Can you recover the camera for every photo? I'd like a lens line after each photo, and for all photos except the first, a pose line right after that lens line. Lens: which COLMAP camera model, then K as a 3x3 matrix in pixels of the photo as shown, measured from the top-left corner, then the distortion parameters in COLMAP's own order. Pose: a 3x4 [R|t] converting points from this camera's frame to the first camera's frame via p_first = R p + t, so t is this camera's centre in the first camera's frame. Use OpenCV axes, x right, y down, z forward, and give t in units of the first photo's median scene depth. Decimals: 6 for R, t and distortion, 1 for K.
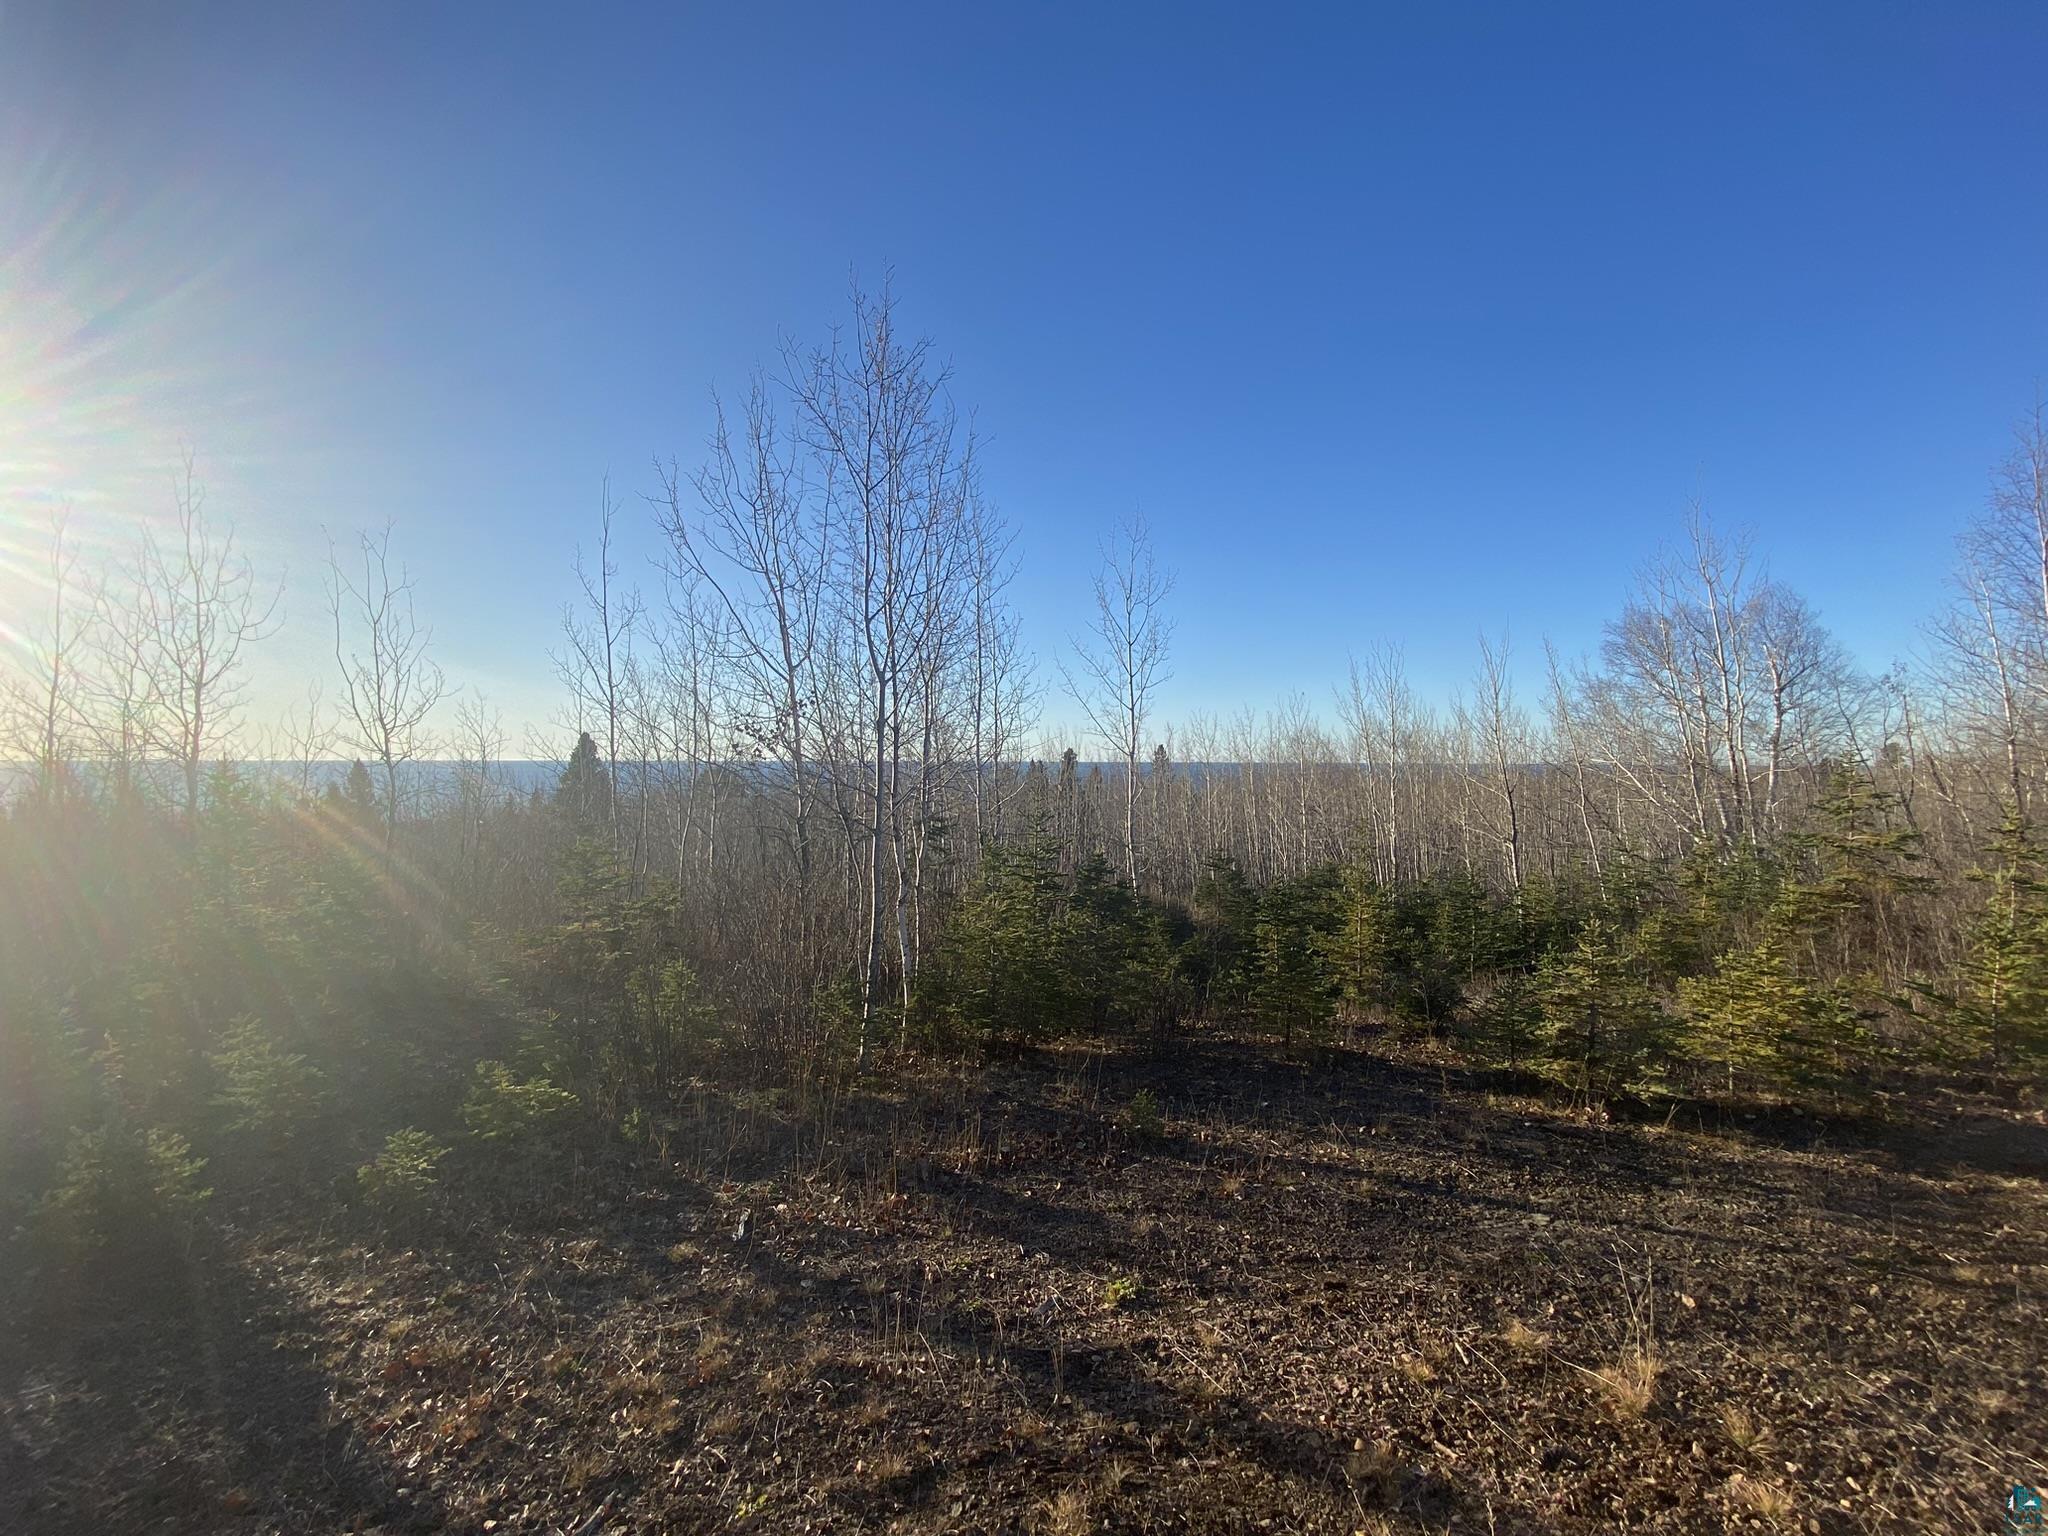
lens RADIAL K [[828.3, 0, 1019.8], [0, 828.3, 763.7], [0, 0, 1]] dist [0.001041, 0.000005]
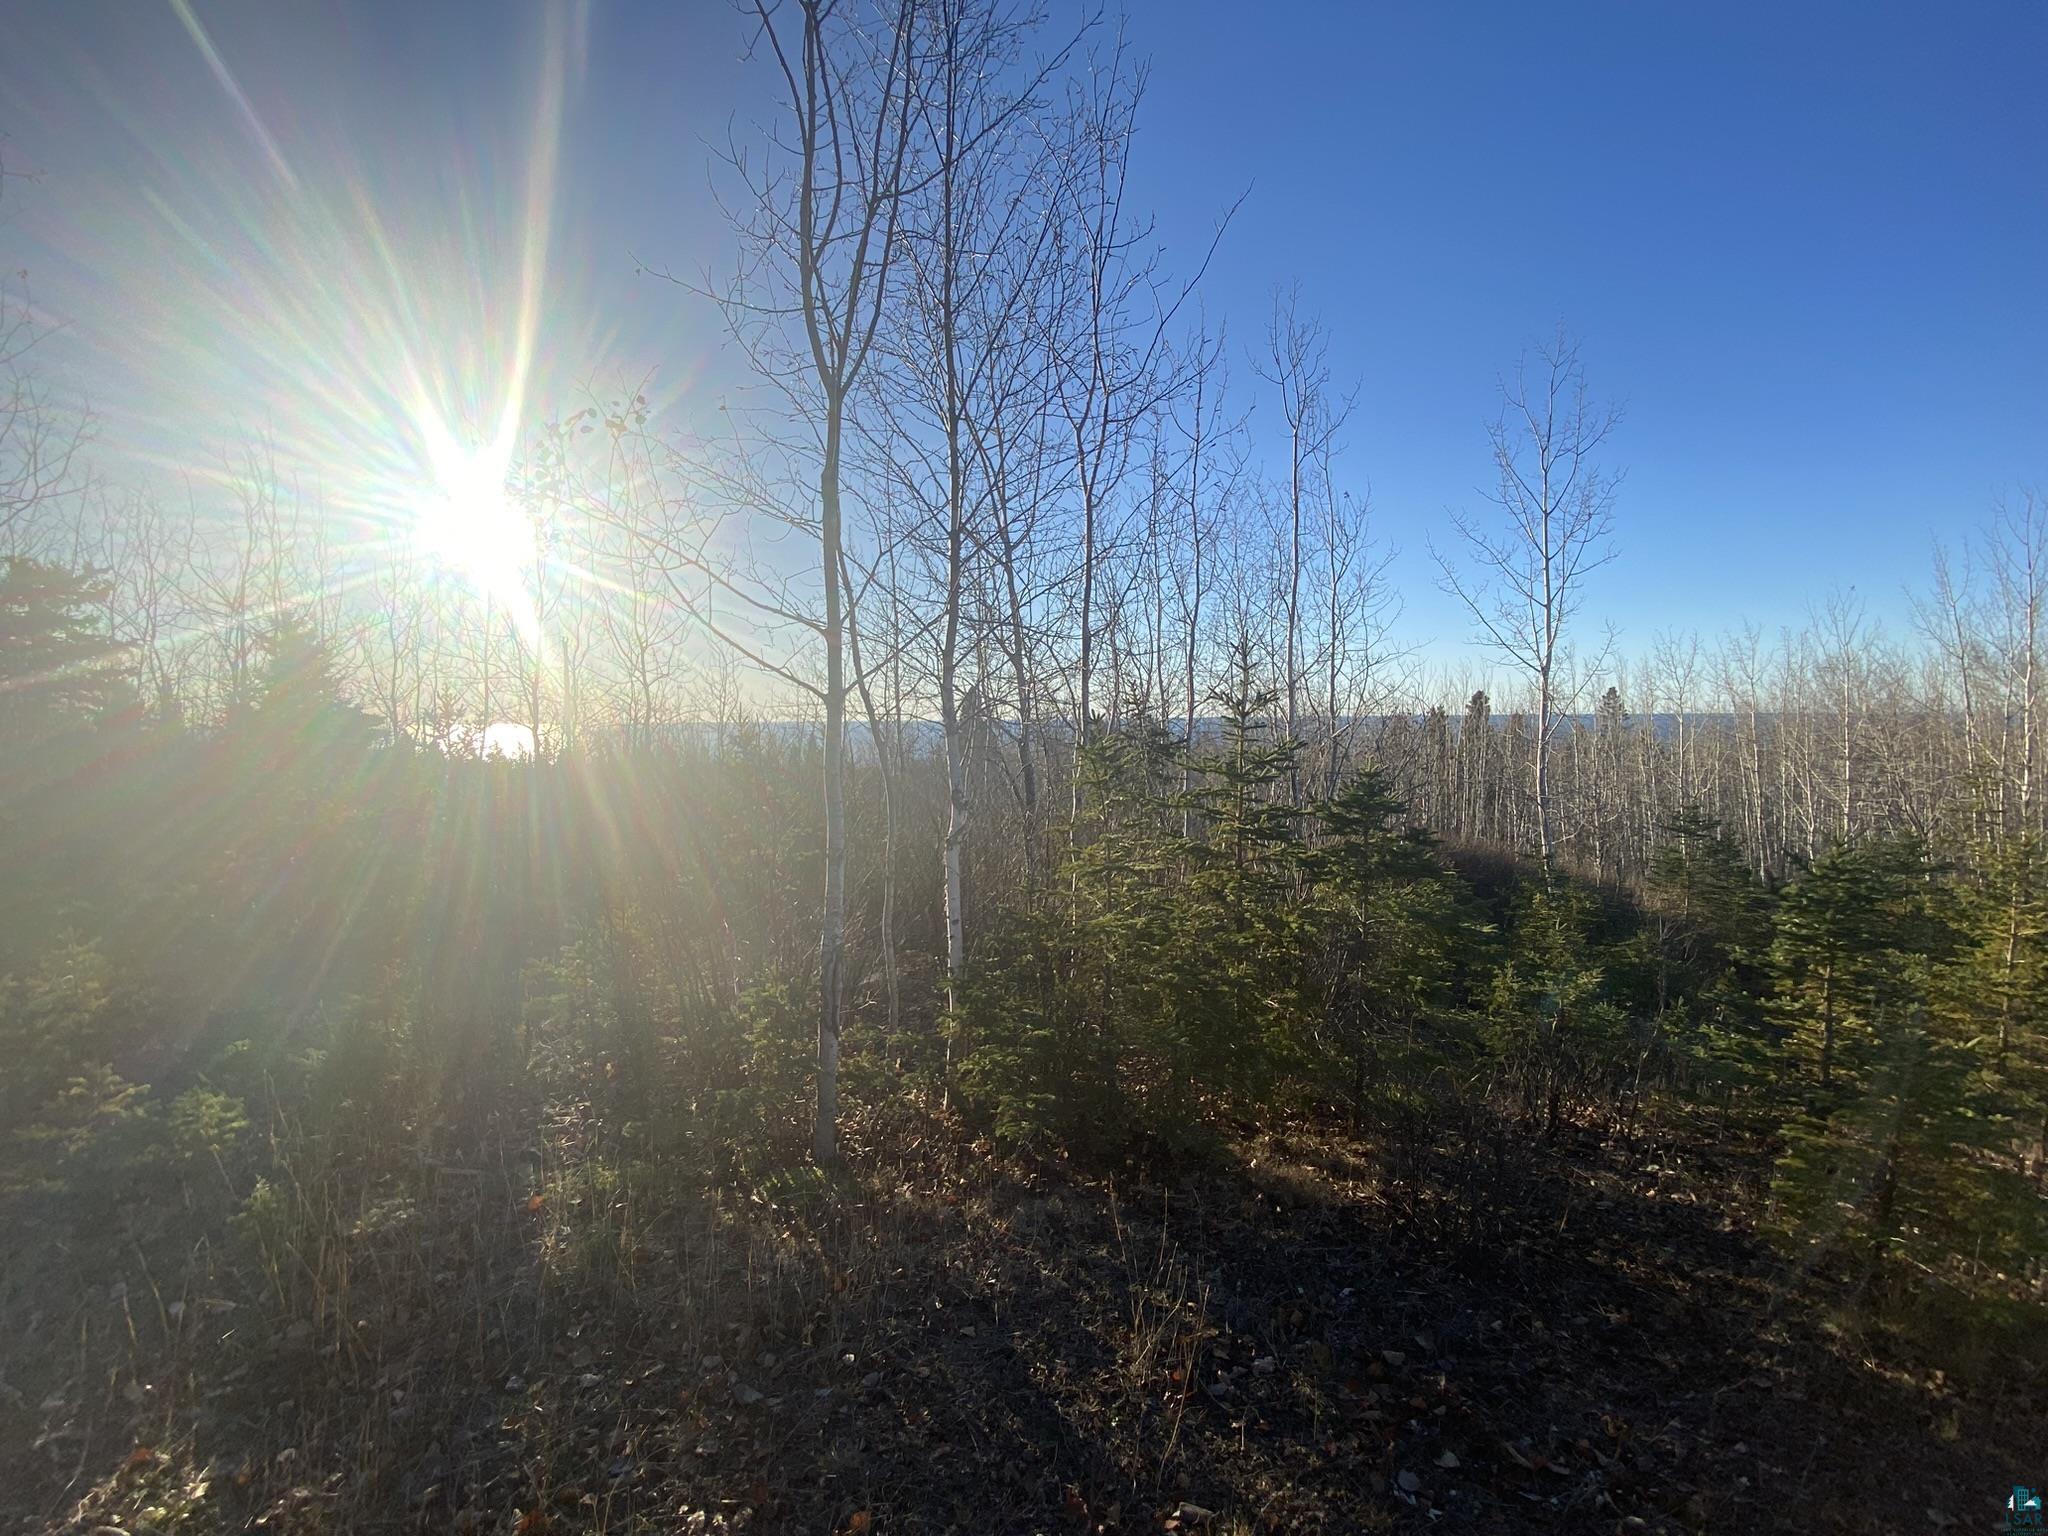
lens RADIAL K [[819.4, 0, 1026.2], [0, 819.4, 779.5], [0, 0, 1]] dist [-0.021299, -0.000256]
pose [[0.896482, 0.013839, -0.442864, 0.045182], [0.016280, 0.997808, 0.064135, 0.028823], [0.442781, -0.064706, 0.894292, 0.174865]]
